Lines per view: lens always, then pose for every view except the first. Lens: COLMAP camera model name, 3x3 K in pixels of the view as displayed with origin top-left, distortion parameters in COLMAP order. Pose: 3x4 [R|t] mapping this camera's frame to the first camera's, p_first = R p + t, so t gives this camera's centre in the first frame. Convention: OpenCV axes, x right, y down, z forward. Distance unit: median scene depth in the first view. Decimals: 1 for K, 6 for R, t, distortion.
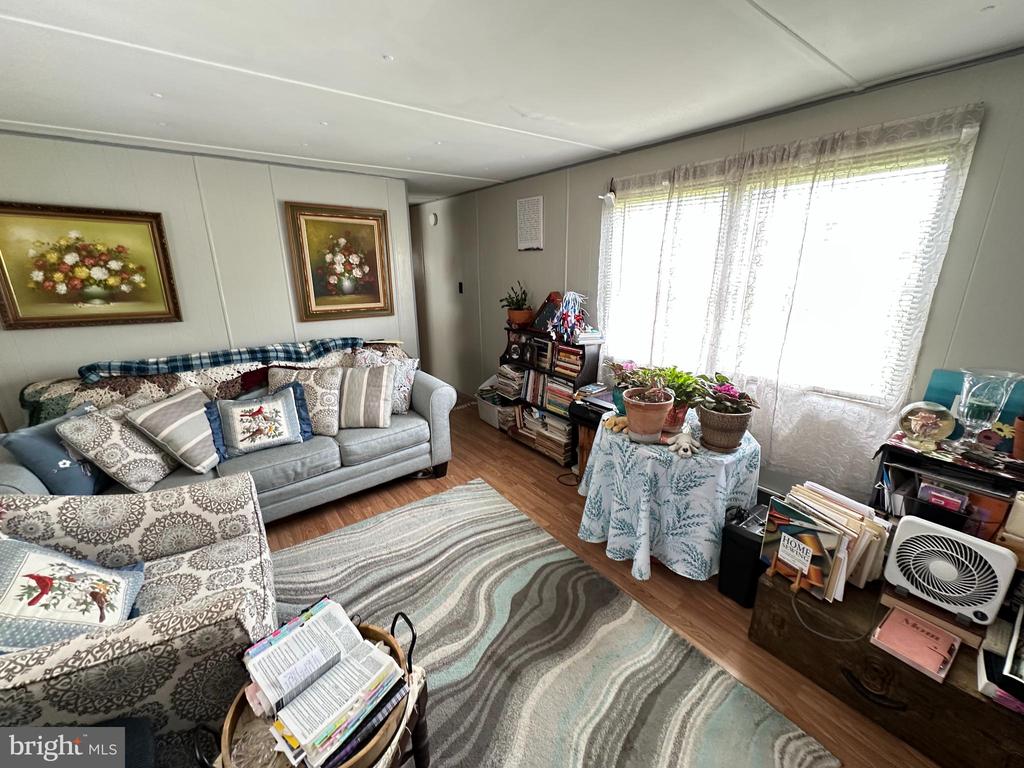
lens RADIAL K [[408.8, 0, 511.1], [0, 408.8, 383.1], [0, 0, 1]] dist [-0.003091, 0.000741]
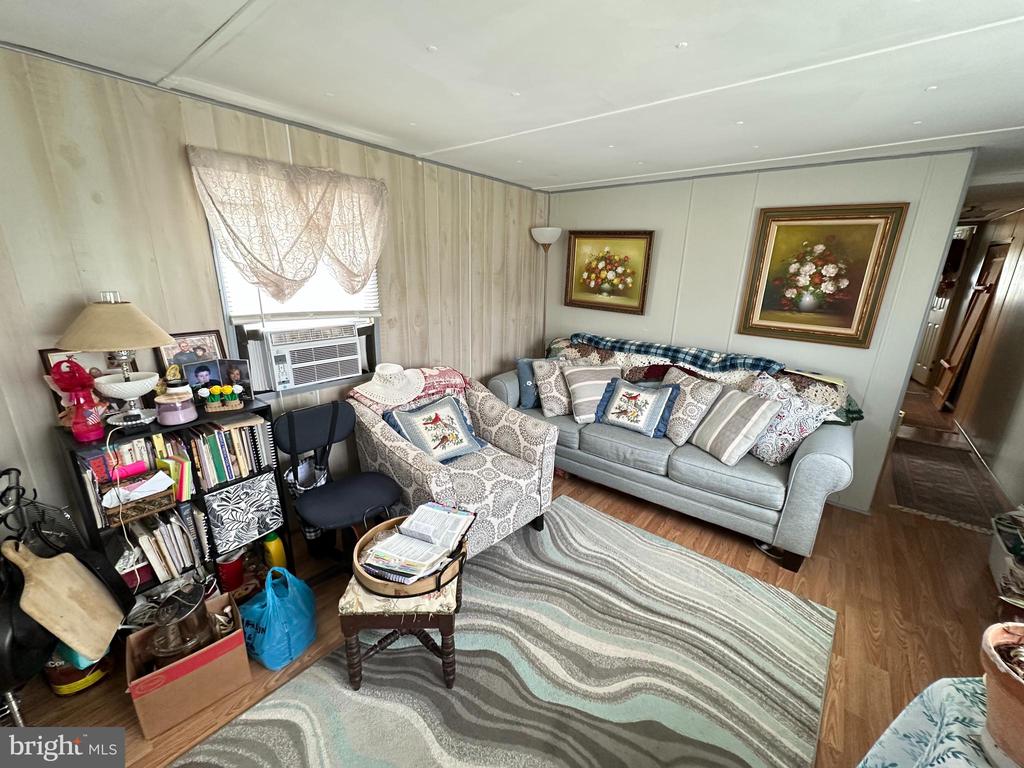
lens RADIAL K [[408.8, 0, 510.7], [0, 408.8, 382.9], [0, 0, 1]] dist [-0.003091, 0.000741]
pose [[0.232433, 0.278204, -0.931975, 0.365016], [-0.298641, 0.932344, 0.203833, -0.097390], [0.925629, 0.230949, 0.299790, 0.307771]]
